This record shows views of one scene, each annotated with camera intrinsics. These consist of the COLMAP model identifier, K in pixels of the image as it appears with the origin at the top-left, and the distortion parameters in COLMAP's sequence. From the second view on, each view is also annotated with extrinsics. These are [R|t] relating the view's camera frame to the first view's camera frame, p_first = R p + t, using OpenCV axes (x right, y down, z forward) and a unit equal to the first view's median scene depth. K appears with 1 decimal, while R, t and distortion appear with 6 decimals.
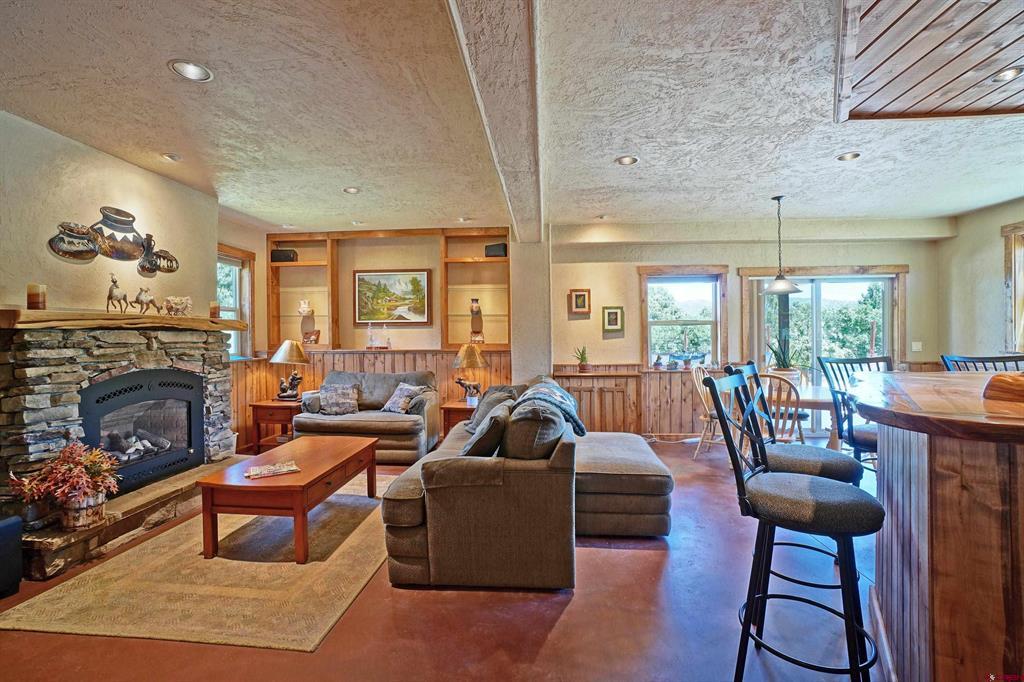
lens RADIAL K [[453.8, 0, 506.0], [0, 453.8, 335.1], [0, 0, 1]] dist [-0.056844, 0.020087]
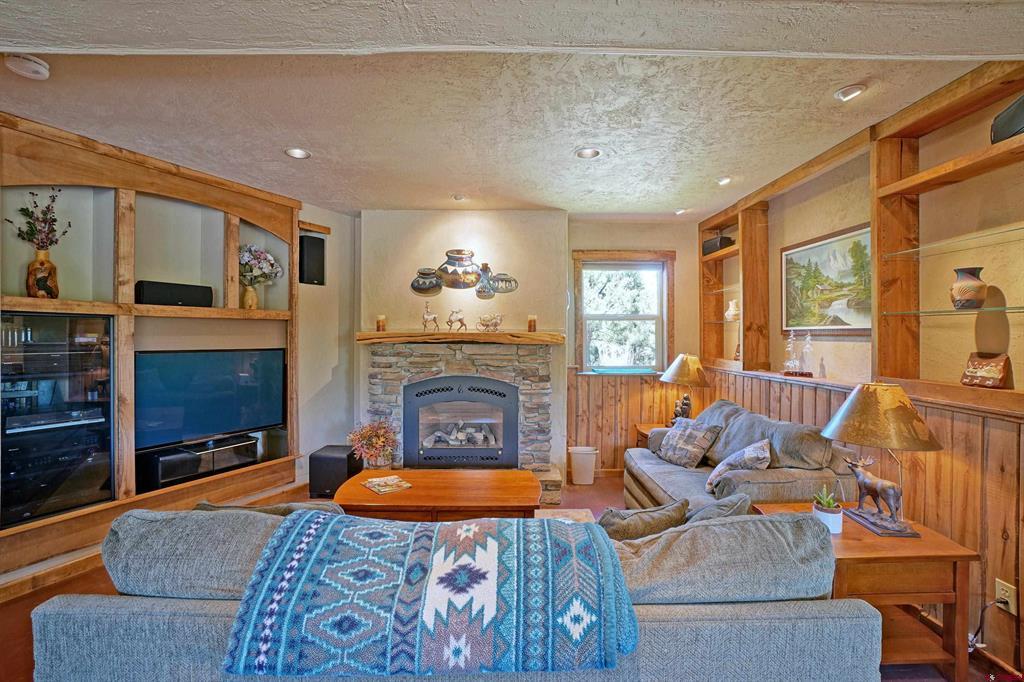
lens RADIAL K [[453.8, 0, 506.0], [0, 453.8, 335.1], [0, 0, 1]] dist [-0.056844, 0.020087]
pose [[0.094359, 0.005628, -0.995522, 0.386002], [-0.003161, 0.999981, 0.005354, -0.035485], [0.995533, 0.002642, 0.094375, 0.846532]]
